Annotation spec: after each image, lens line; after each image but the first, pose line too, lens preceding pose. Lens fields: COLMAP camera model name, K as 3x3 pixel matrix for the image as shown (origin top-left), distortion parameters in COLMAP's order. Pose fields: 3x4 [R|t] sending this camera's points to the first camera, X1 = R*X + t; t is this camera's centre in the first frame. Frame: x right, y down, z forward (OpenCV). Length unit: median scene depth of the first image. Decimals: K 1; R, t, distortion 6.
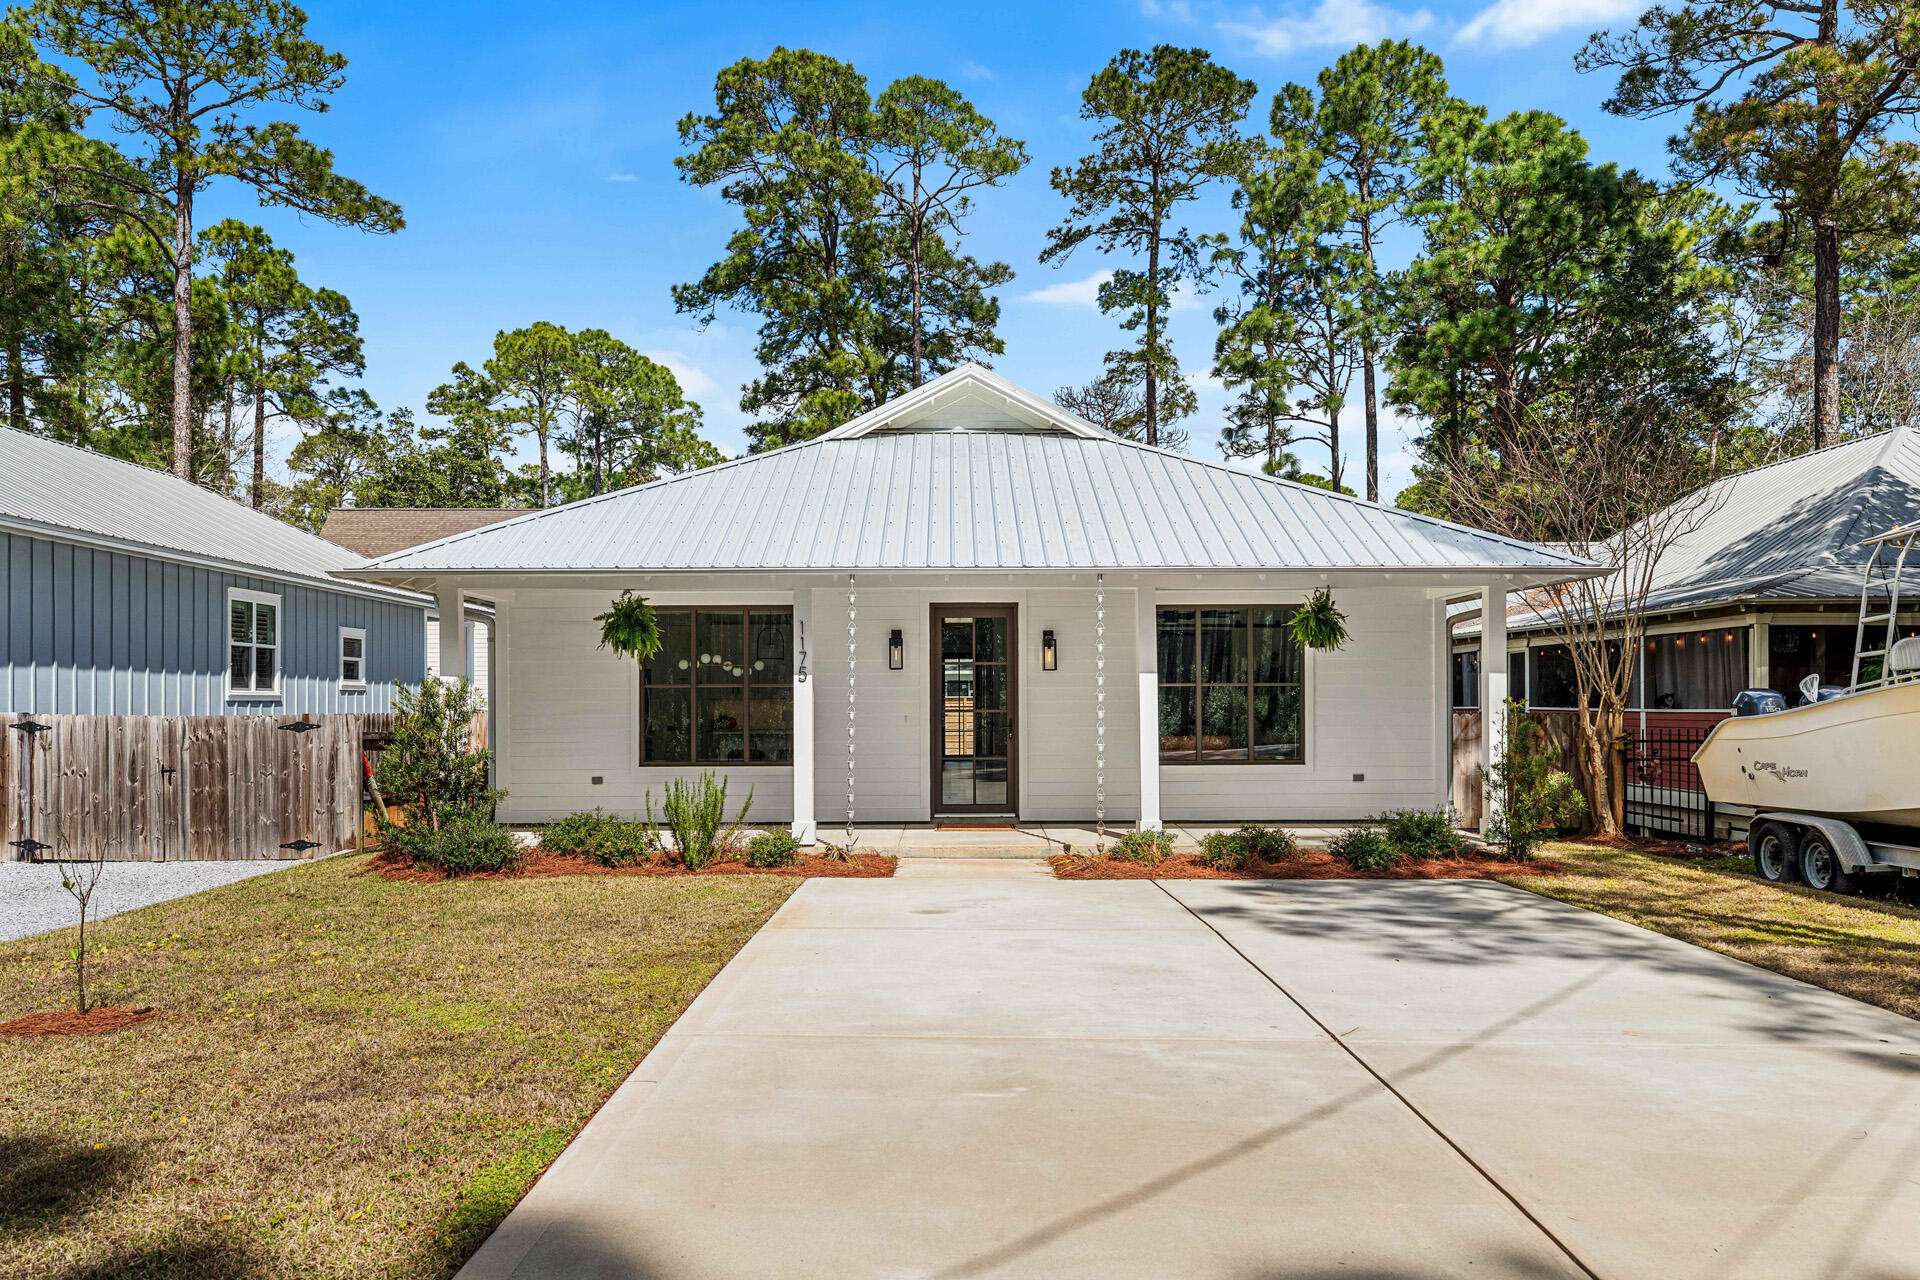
lens RADIAL K [[1339.5, 0, 962.1], [0, 1339.5, 678.1], [0, 0, 1]] dist [-0.006589, -0.005083]
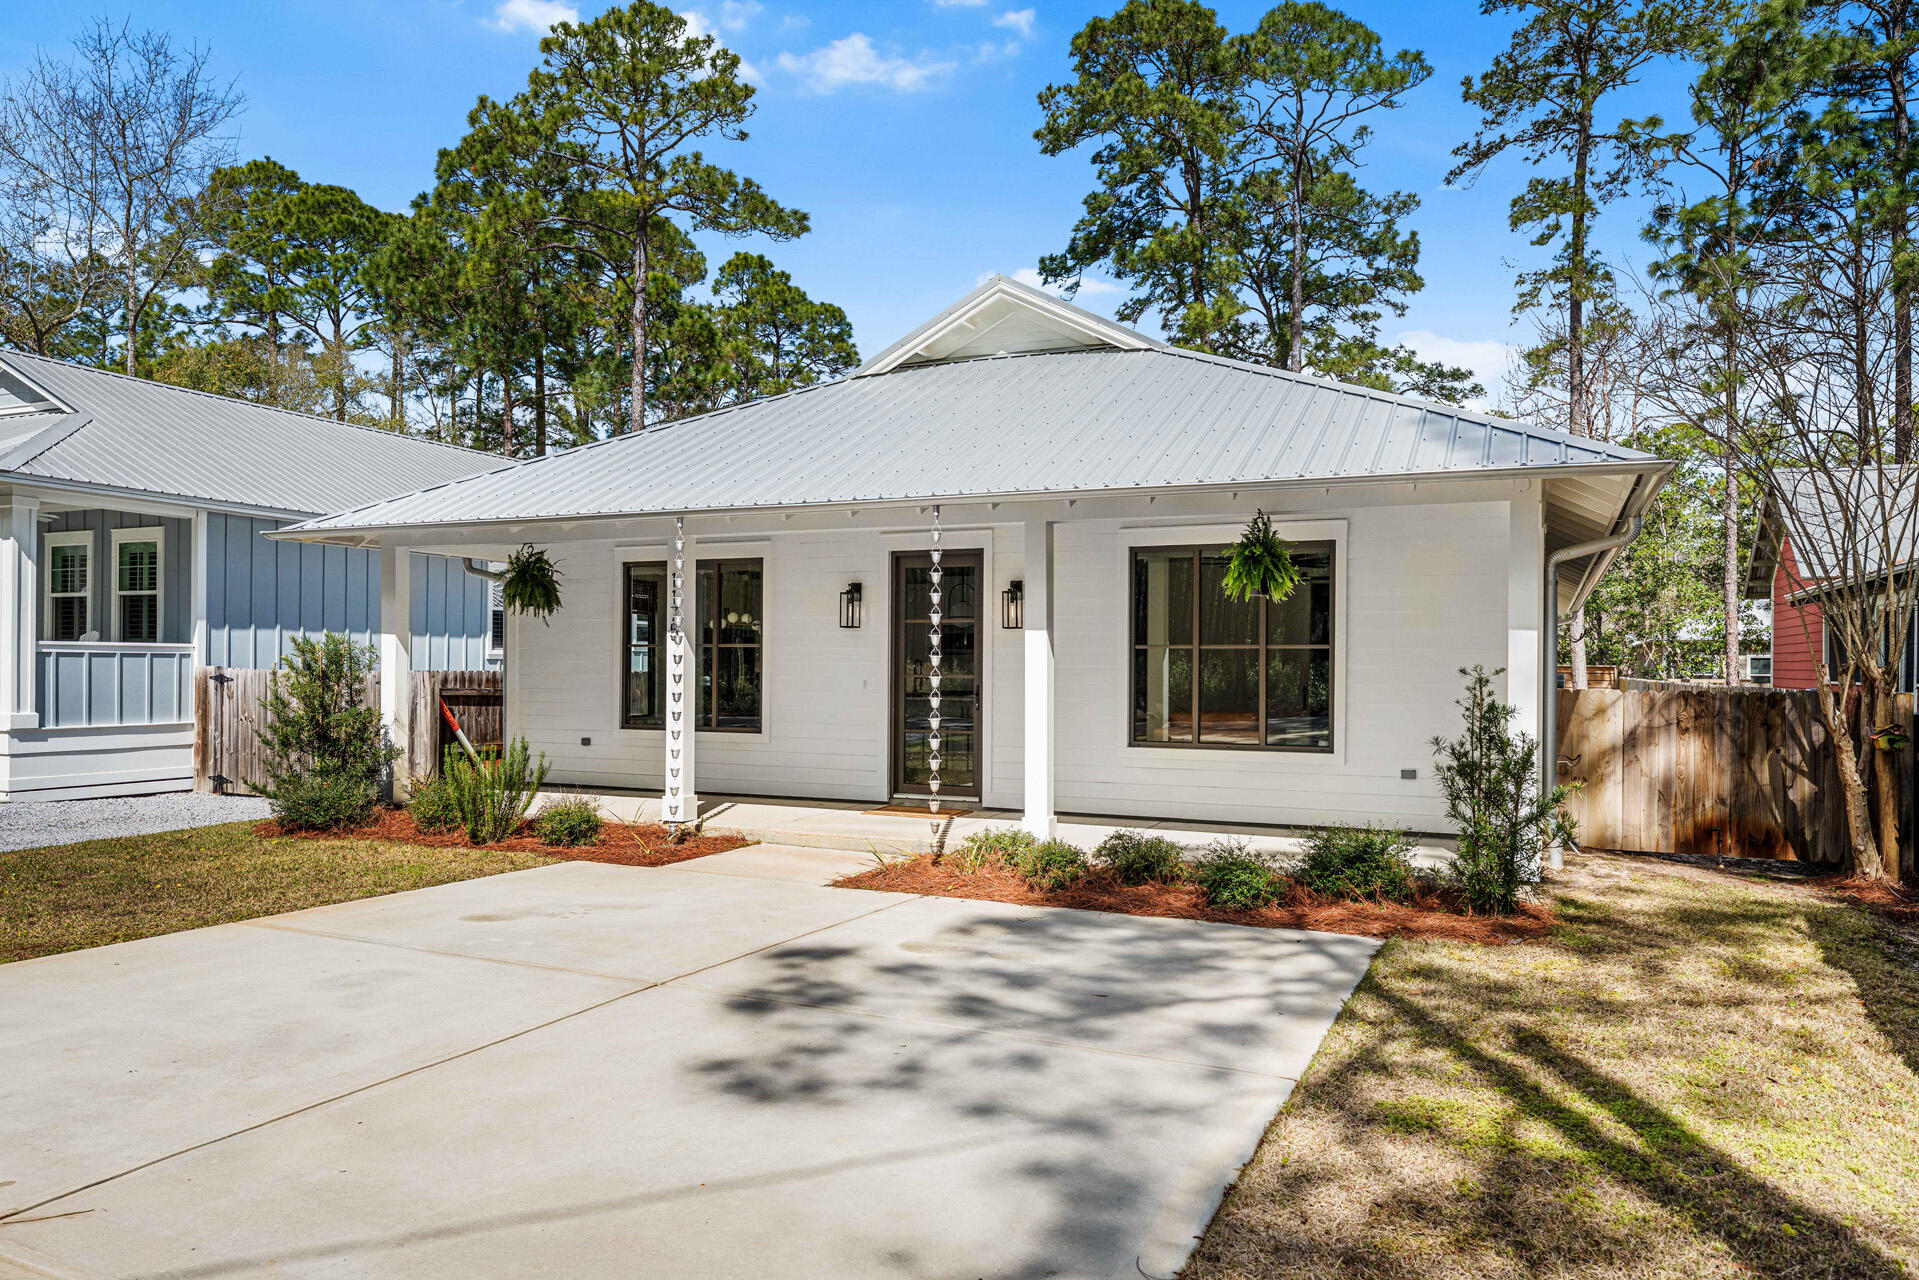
lens RADIAL K [[1279.8, 0, 959.5], [0, 1279.8, 640.0], [0, 0, 1]] dist [-0.006240, -0.000641]
pose [[0.908913, 0.002309, -0.416980, 0.128003], [-0.005163, 0.999970, -0.005717, 0.002153], [0.416954, 0.007349, 0.908898, 0.092200]]
